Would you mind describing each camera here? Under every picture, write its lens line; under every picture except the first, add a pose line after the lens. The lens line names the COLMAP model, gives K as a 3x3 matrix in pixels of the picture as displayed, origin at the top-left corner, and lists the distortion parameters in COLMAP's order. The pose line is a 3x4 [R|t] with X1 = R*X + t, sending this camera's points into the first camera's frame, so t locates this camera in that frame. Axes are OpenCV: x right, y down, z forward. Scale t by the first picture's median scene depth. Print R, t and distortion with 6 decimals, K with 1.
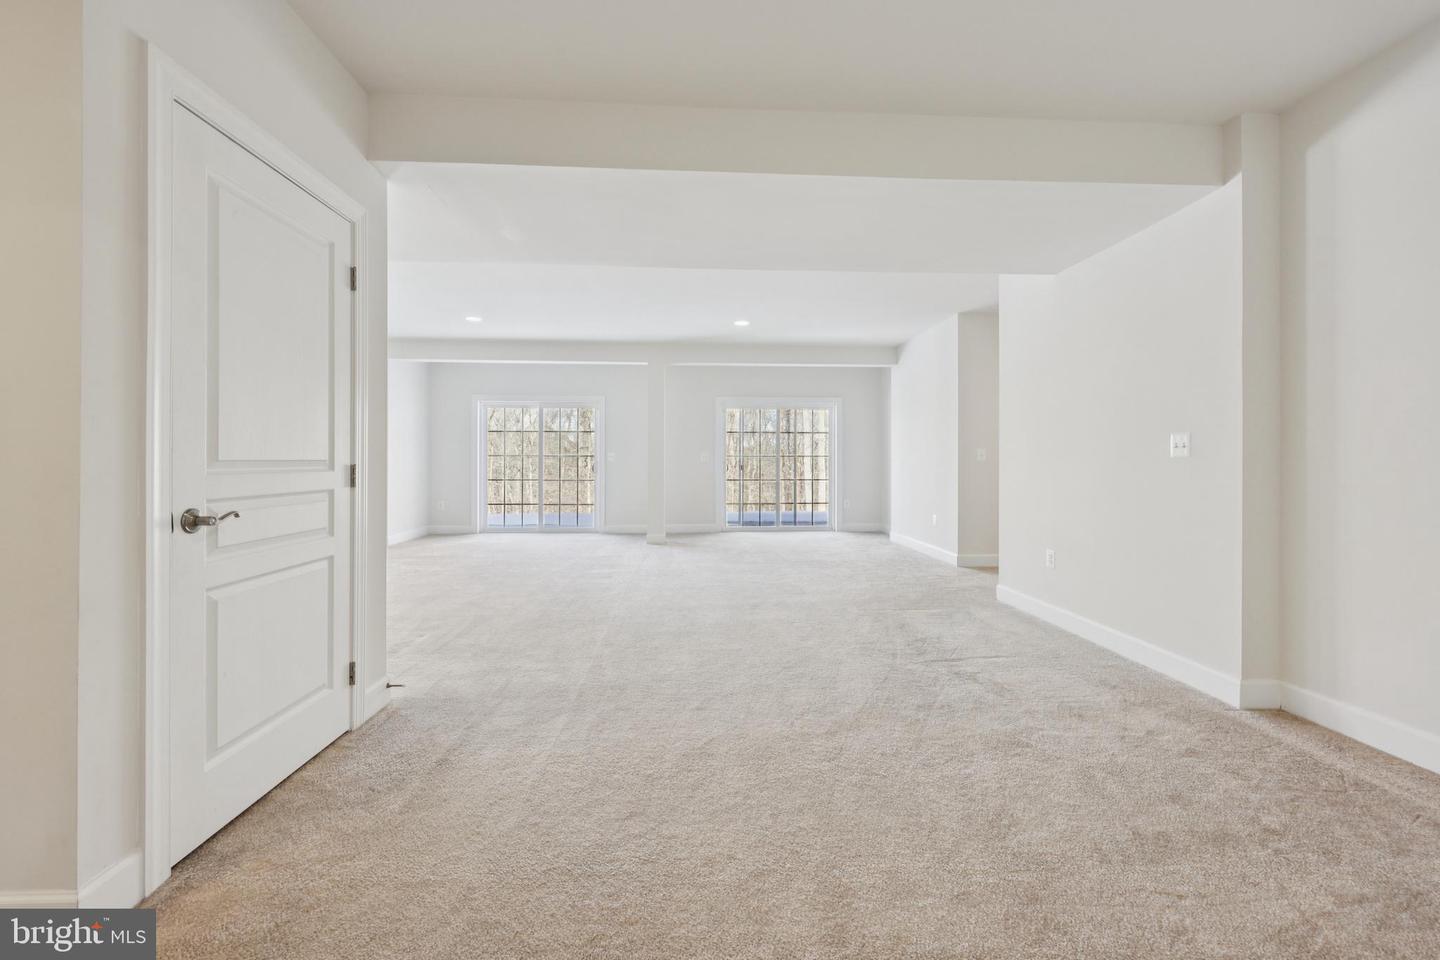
lens RADIAL K [[585.0, 0, 724.2], [0, 585.0, 464.6], [0, 0, 1]] dist [0.000483, 0.000530]
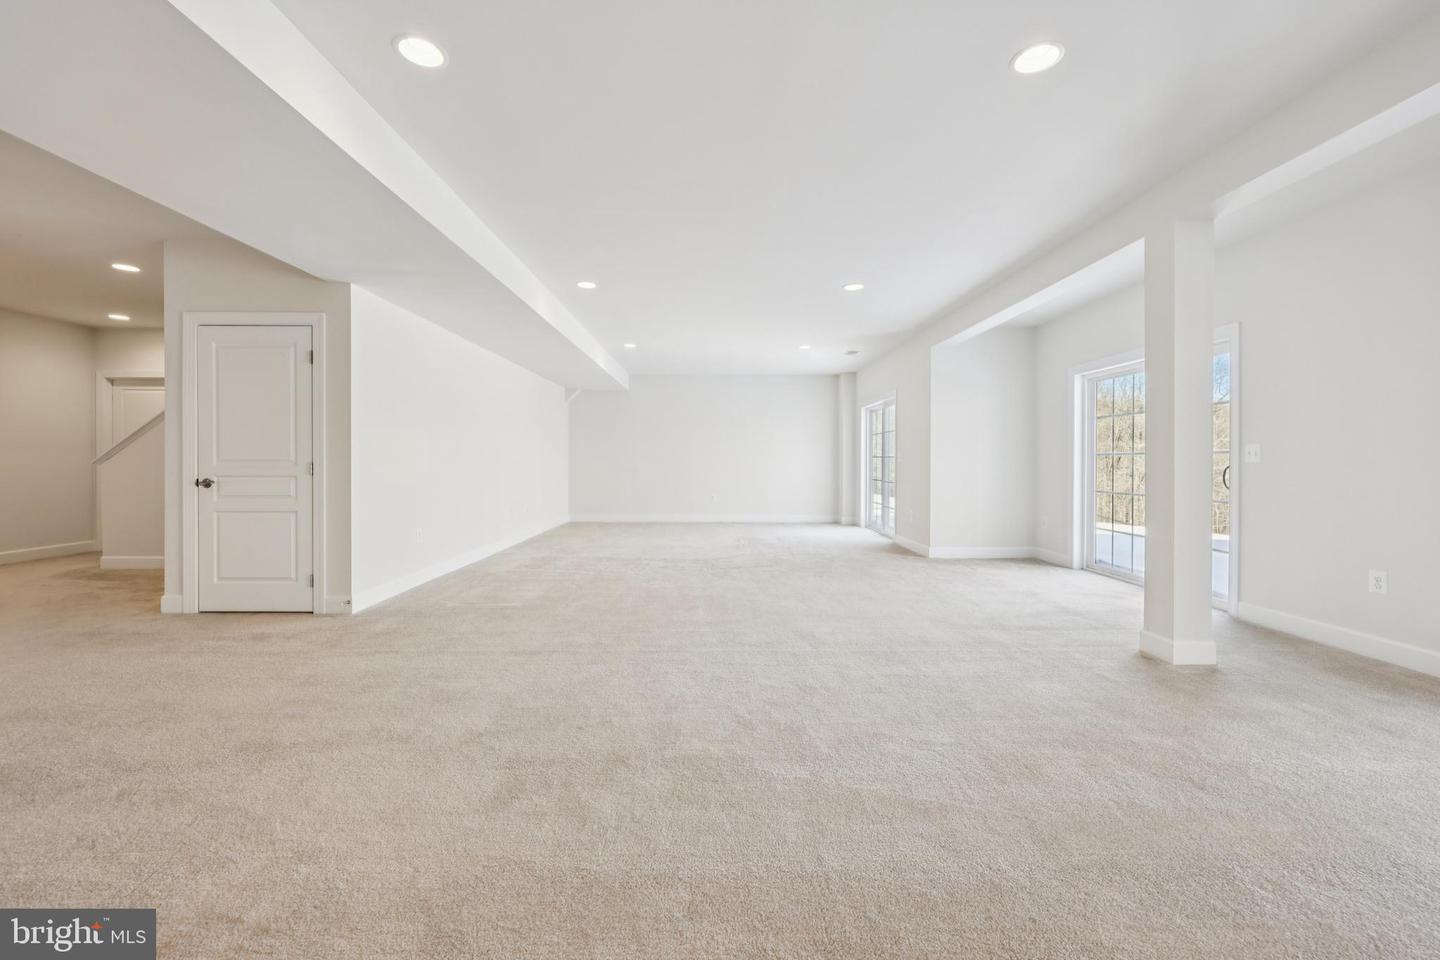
lens RADIAL K [[585.0, 0, 724.2], [0, 585.0, 464.6], [0, 0, 1]] dist [0.000483, 0.000530]
pose [[-0.054093, -0.000729, -0.998536, 1.088437], [-0.008943, 0.999960, -0.000246, -0.003745], [0.998496, 0.008916, -0.054097, 2.394657]]
